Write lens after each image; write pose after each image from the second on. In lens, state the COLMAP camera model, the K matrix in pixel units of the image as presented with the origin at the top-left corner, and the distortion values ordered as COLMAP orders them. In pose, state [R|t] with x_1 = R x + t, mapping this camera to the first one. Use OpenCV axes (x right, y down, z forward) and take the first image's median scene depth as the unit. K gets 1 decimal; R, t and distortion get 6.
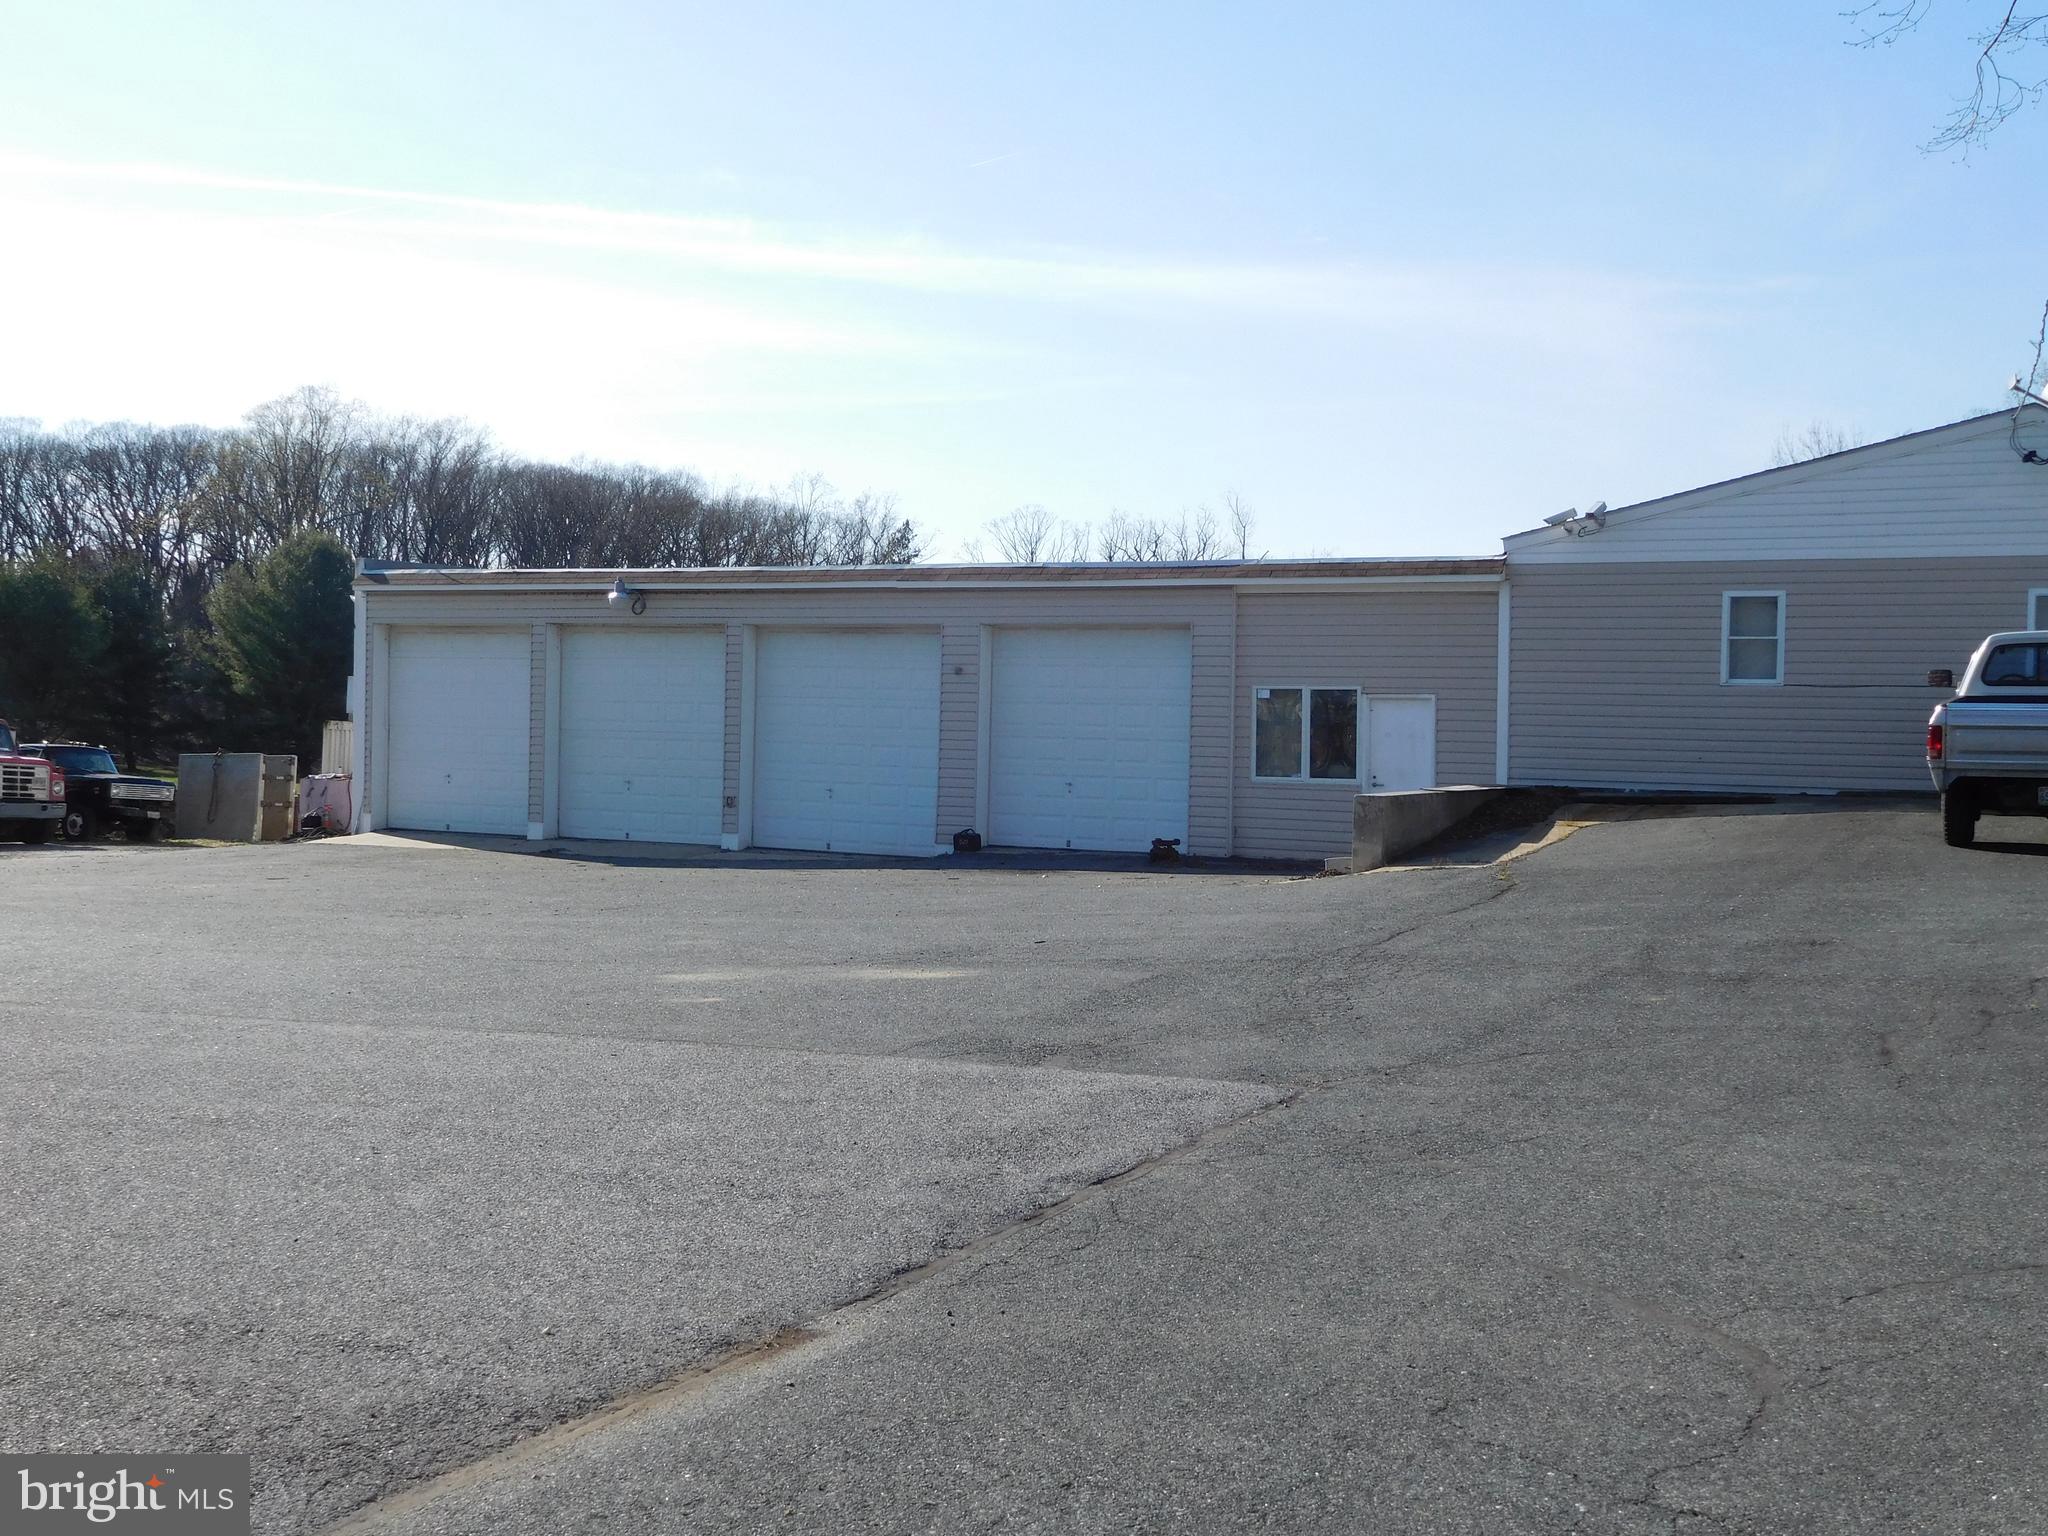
lens RADIAL K [[2248.1, 0, 1024.0], [0, 2248.1, 768.0], [0, 0, 1]] dist [0.055748, -0.057572]
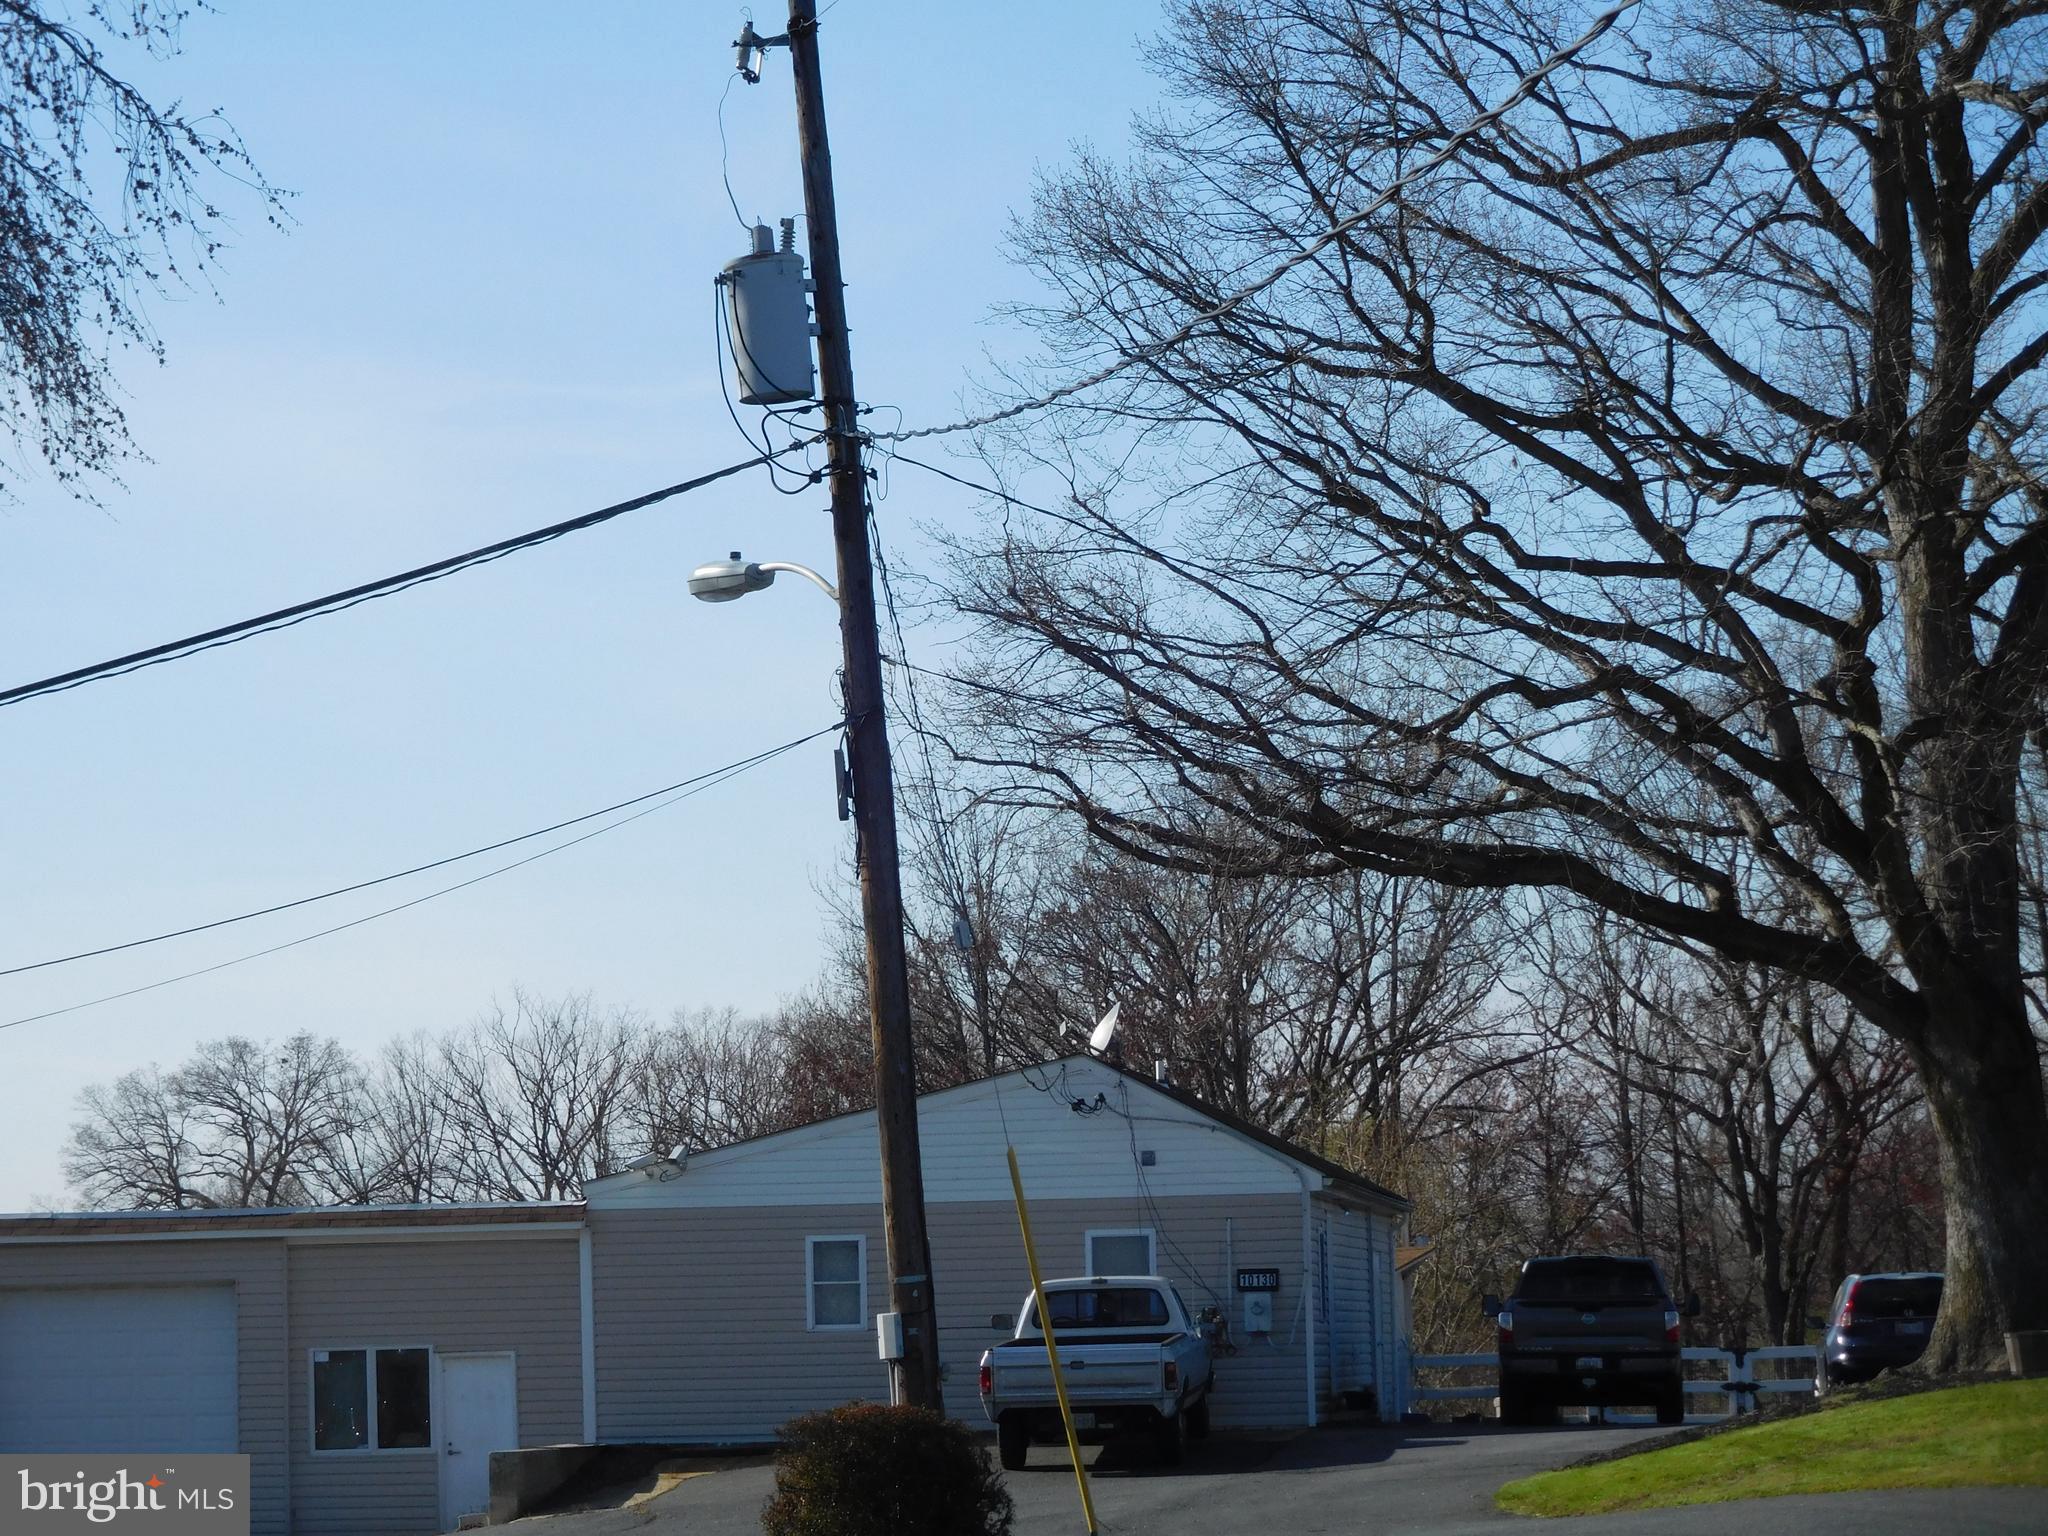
lens RADIAL K [[6485.9, 0, 1024.0], [0, 6485.9, 768.0], [0, 0, 1]] dist [0.032053, 1.658597]
pose [[0.941491, -0.006432, 0.336978, -0.409786], [0.045644, 0.993040, -0.108572, 0.022681], [-0.333934, 0.117601, 0.935231, -1.260900]]
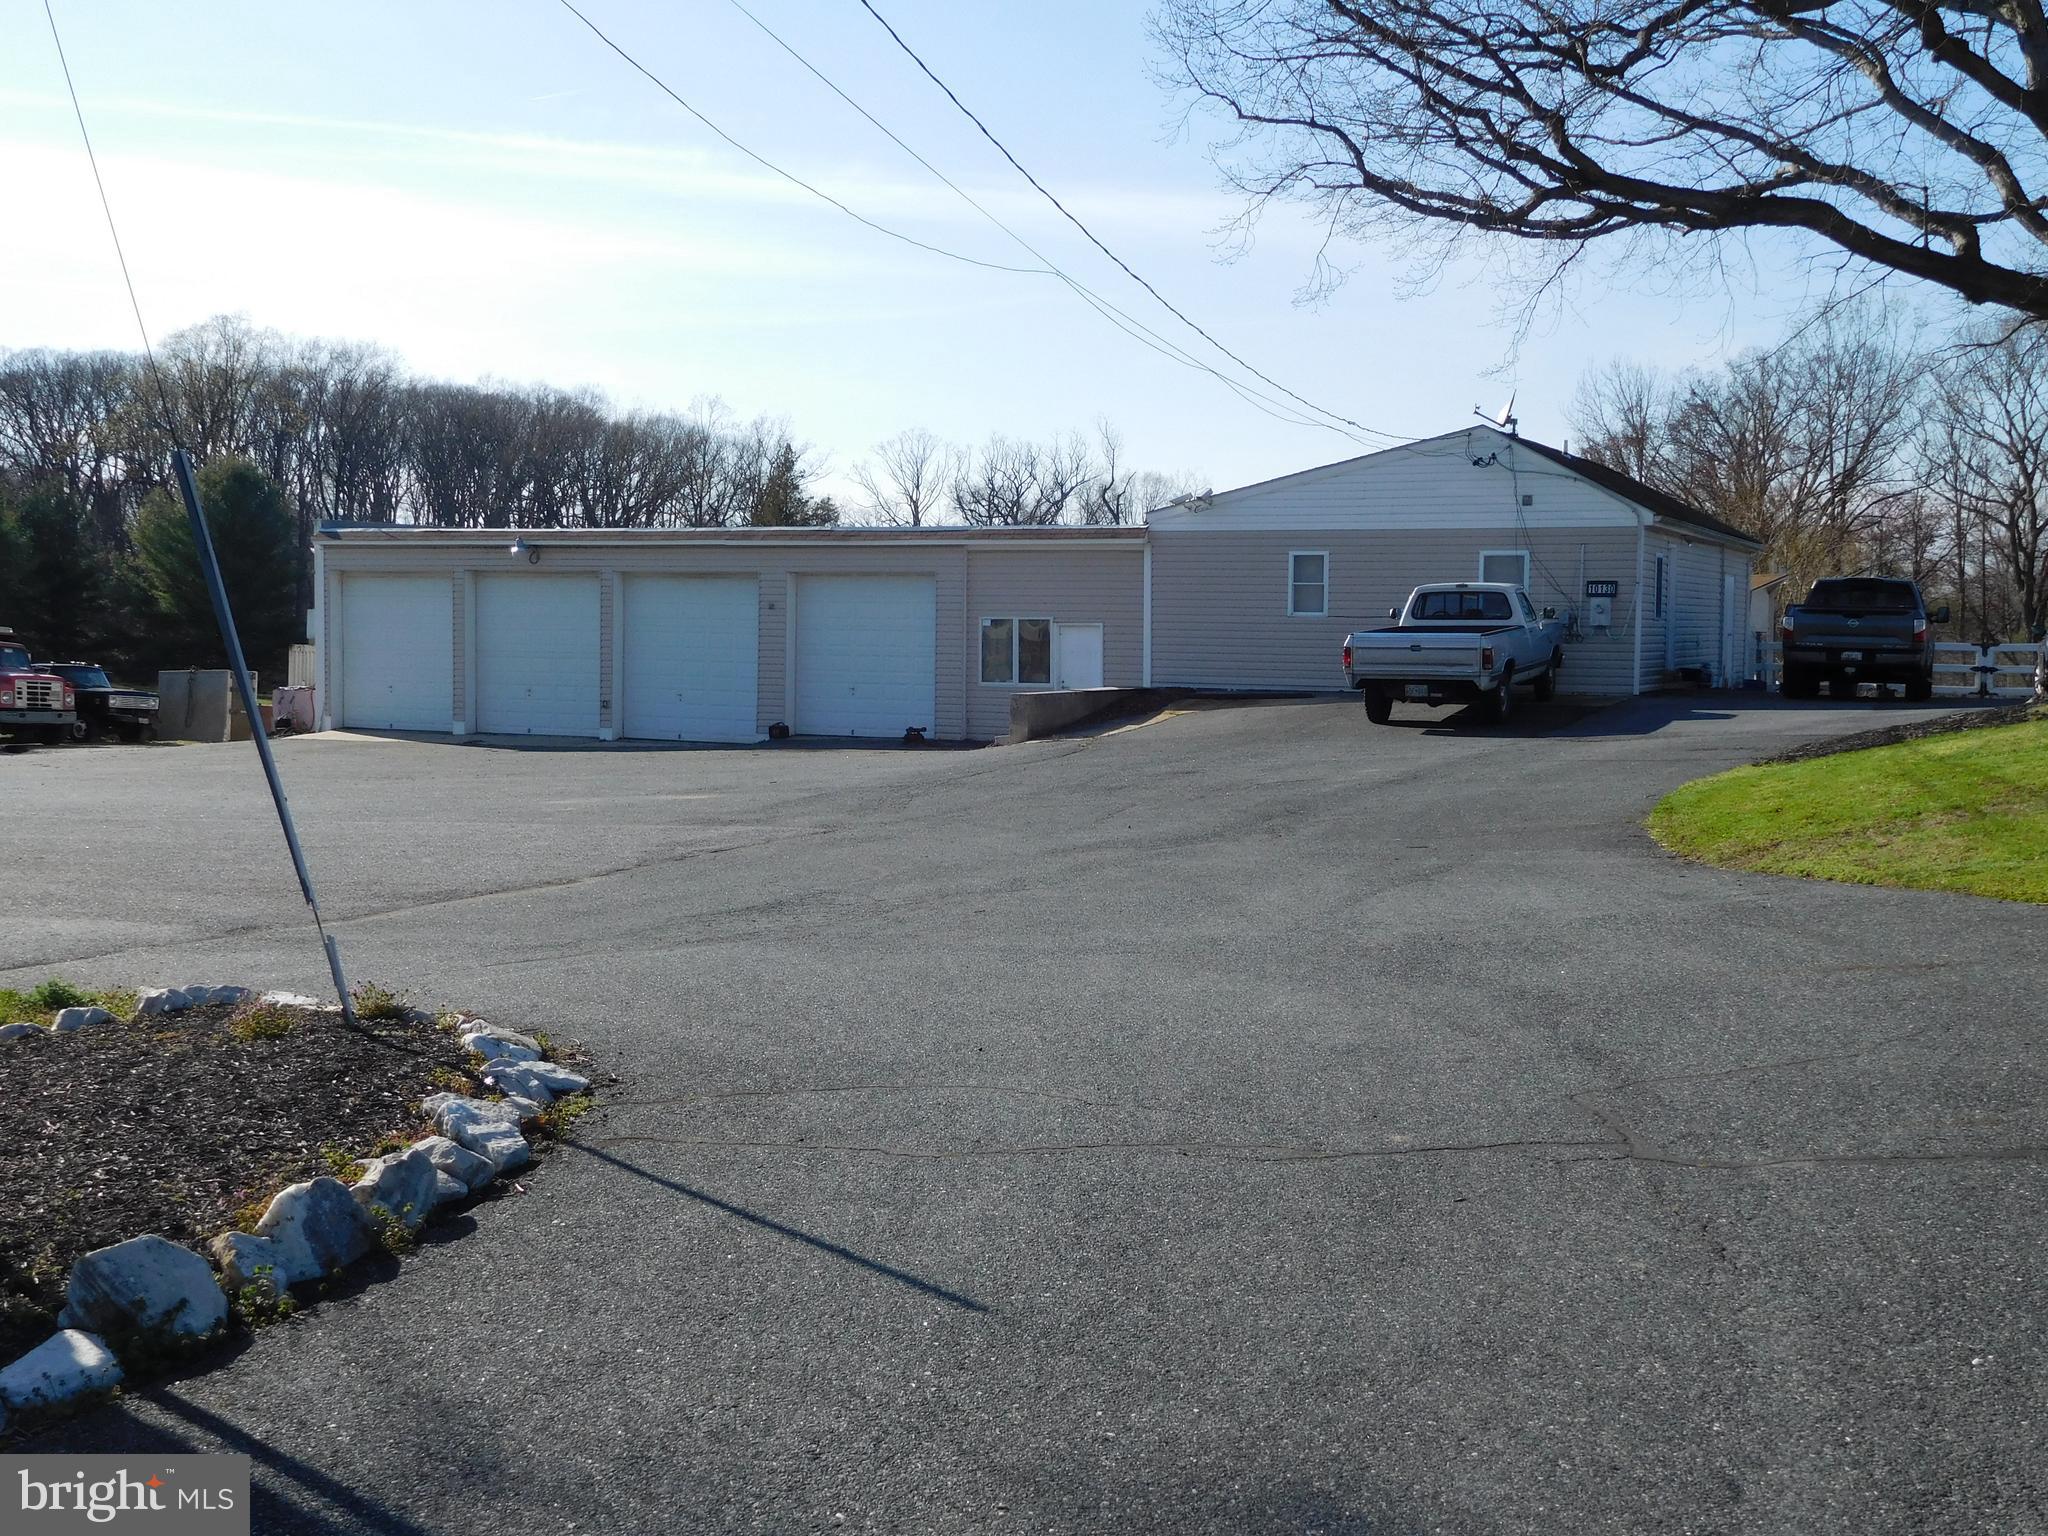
lens RADIAL K [[2248.1, 0, 1024.0], [0, 2248.1, 768.0], [0, 0, 1]] dist [0.055748, -0.057572]
pose [[0.999282, -0.010100, 0.036523, 0.063897], [0.008587, 0.999108, 0.041346, -0.000470], [-0.036908, -0.041003, 0.998477, -0.324668]]
